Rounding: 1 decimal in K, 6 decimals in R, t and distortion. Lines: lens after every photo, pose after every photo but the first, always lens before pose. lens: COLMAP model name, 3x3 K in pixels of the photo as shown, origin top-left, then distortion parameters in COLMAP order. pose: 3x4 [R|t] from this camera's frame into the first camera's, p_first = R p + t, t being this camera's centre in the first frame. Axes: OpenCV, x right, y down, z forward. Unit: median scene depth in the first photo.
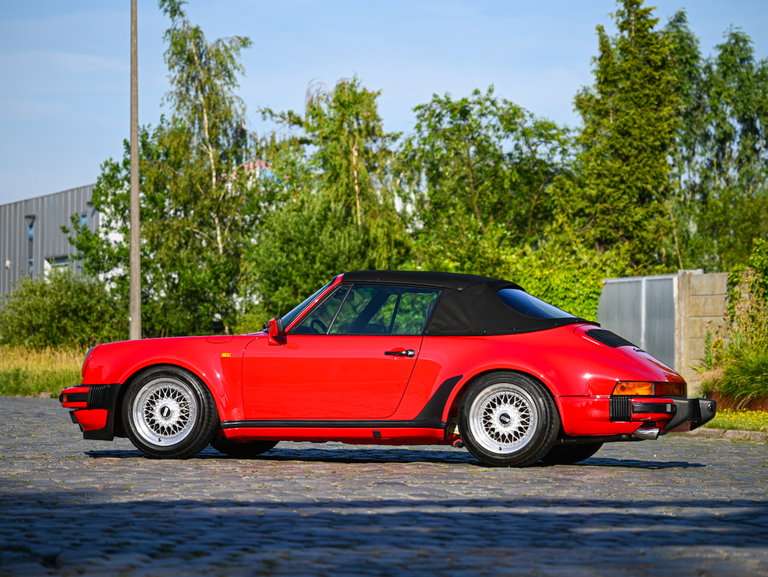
lens RADIAL K [[3441.6, 0, 383.3], [0, 3441.6, 289.4], [0, 0, 1]] dist [0.227786, 0.000000]
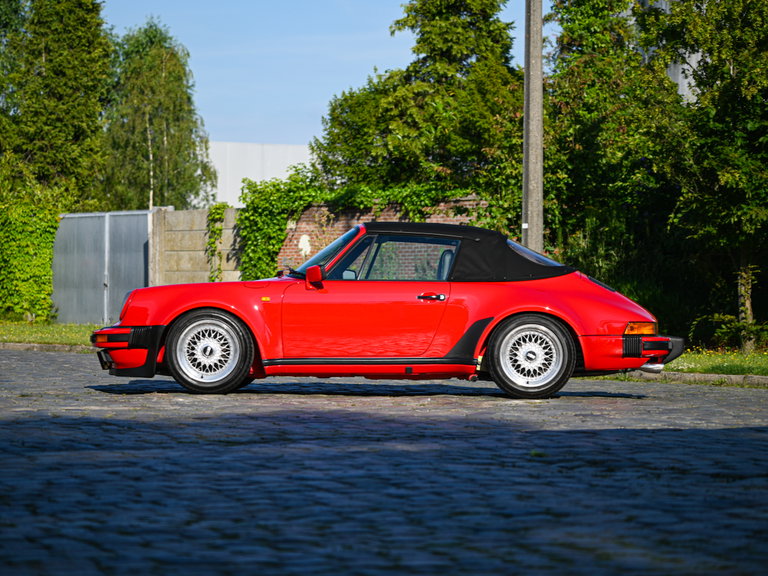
lens RADIAL K [[3441.6, 0, 383.9], [0, 3441.6, 287.8], [0, 0, 1]] dist [0.227786, 0.000000]
pose [[0.950994, -0.000320, 0.309208, -0.345493], [-0.006749, 0.999740, 0.021793, -0.008421], [-0.309135, -0.022812, 0.950745, -0.049168]]
